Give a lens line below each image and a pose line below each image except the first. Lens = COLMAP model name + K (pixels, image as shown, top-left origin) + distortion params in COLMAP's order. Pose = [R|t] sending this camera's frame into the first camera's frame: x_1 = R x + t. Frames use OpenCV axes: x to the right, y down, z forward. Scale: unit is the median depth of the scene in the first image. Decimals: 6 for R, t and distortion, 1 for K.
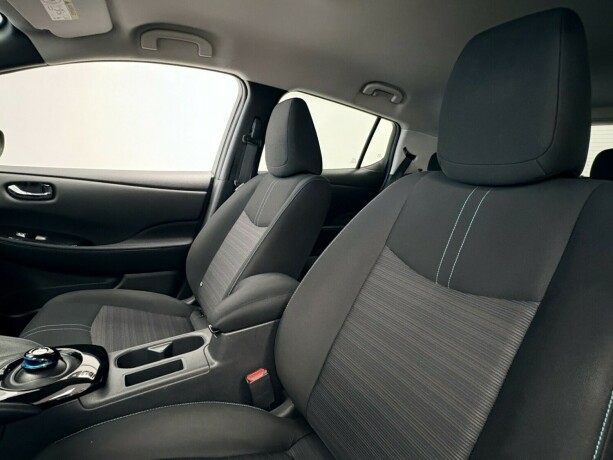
lens RADIAL K [[317.5, 0, 305.8], [0, 317.5, 230.2], [0, 0, 1]] dist [-0.000631, 0.001125]
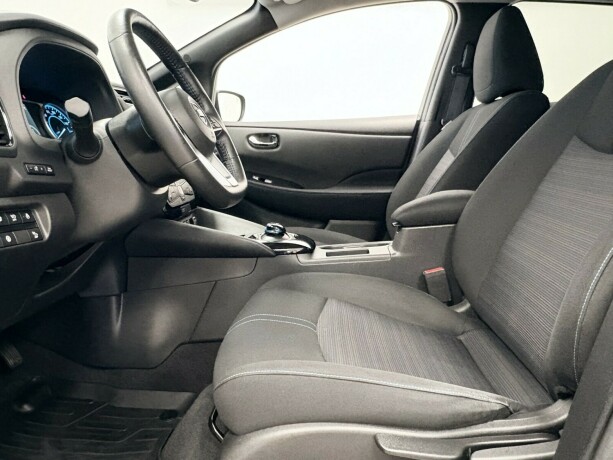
lens RADIAL K [[466.1, 0, 305.1], [0, 466.1, 227.0], [0, 0, 1]] dist [0.024406, -0.020096]
pose [[0.835930, 0.012895, -0.548685, 0.213976], [-0.035381, 0.998911, -0.030427, 0.237780], [0.547695, 0.044848, 0.835475, -0.340801]]
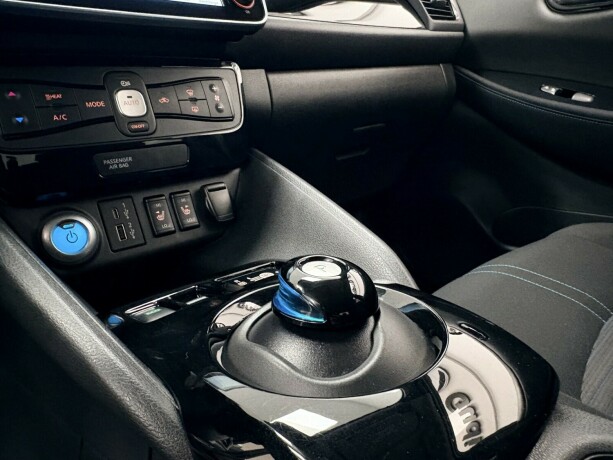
lens RADIAL K [[466.1, 0, 301.6], [0, 466.1, 226.7], [0, 0, 1]] dist [0.024406, -0.020096]
pose [[0.207035, 0.186264, -0.960439, -0.229548], [-0.119584, 0.979165, 0.164118, 0.144753], [0.970997, 0.080875, 0.224996, 0.464689]]
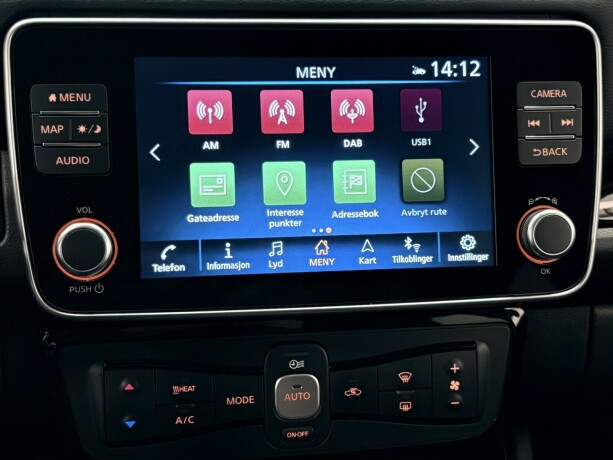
lens RADIAL K [[885.2, 0, 307.6], [0, 885.2, 226.3], [0, 0, 1]] dist [0.029778, 0.000000]
pose [[-0.385737, 0.332861, -0.860471, -0.283887], [-0.234228, 0.866762, 0.440296, -0.137253], [0.892381, 0.371385, -0.256377, 0.494544]]
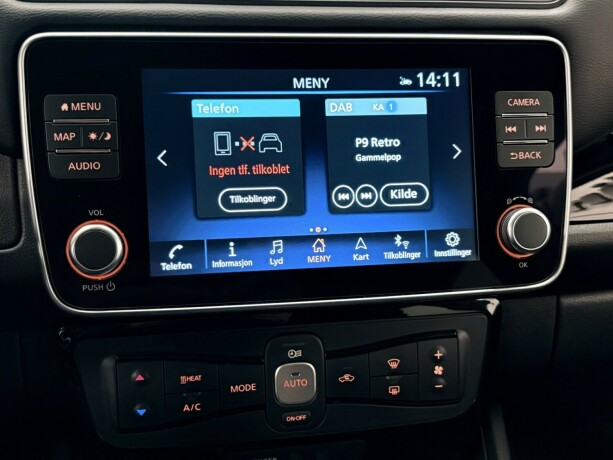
lens RADIAL K [[740.0, 0, 310.2], [0, 740.0, 233.2], [0, 0, 1]] dist [0.010591, 0.000000]
pose [[-0.349511, 0.336405, -0.874456, -0.312524], [-0.239651, 0.870172, 0.430543, -0.113959], [0.905764, 0.360044, -0.223515, 0.476132]]
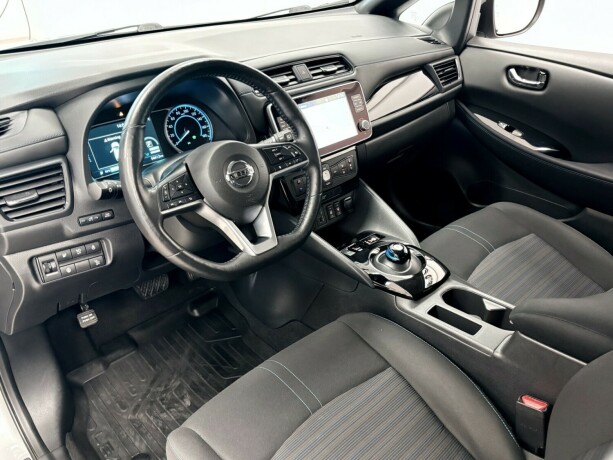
lens RADIAL K [[515.2, 0, 309.3], [0, 515.2, 236.2], [0, 0, 1]] dist [0.007777, 0.012089]
pose [[0.216037, 0.436217, -0.873523, 0.412592], [-0.162539, 0.898234, 0.408358, -0.210054], [0.962761, 0.053761, 0.264954, 0.081960]]
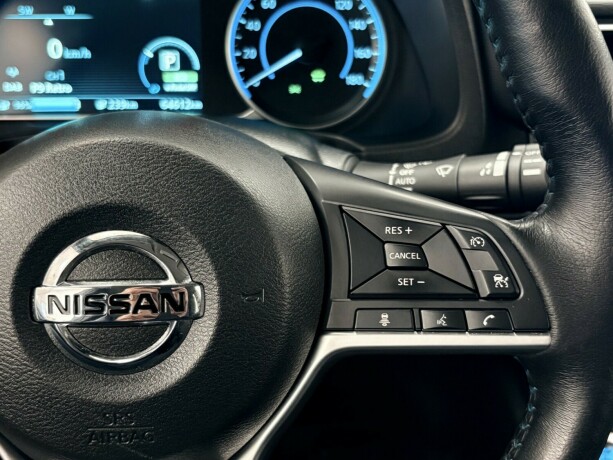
lens RADIAL K [[740.0, 0, 311.3], [0, 740.0, 228.8], [0, 0, 1]] dist [0.010591, 0.000000]
pose [[-0.452103, 0.418195, -0.787855, -0.189440], [-0.211471, 0.807843, 0.550155, -0.113702], [0.866535, 0.415335, -0.276793, 0.286971]]
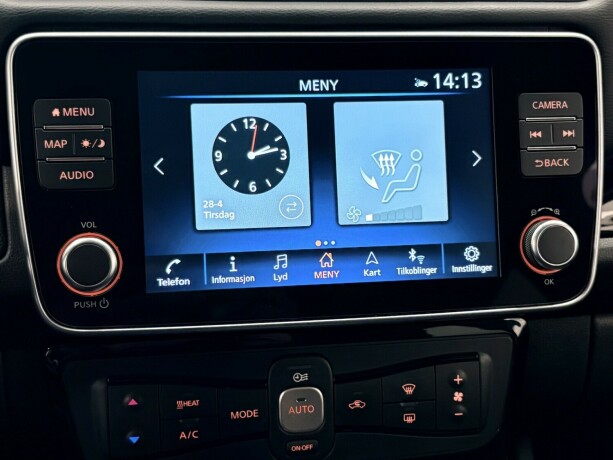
lens RADIAL K [[885.2, 0, 306.7], [0, 885.2, 231.8], [0, 0, 1]] dist [0.029778, 0.000000]
pose [[-0.367486, 0.329232, -0.869805, -0.280491], [-0.233751, 0.872526, 0.429020, -0.135034], [0.900175, 0.360976, -0.243683, 0.486234]]
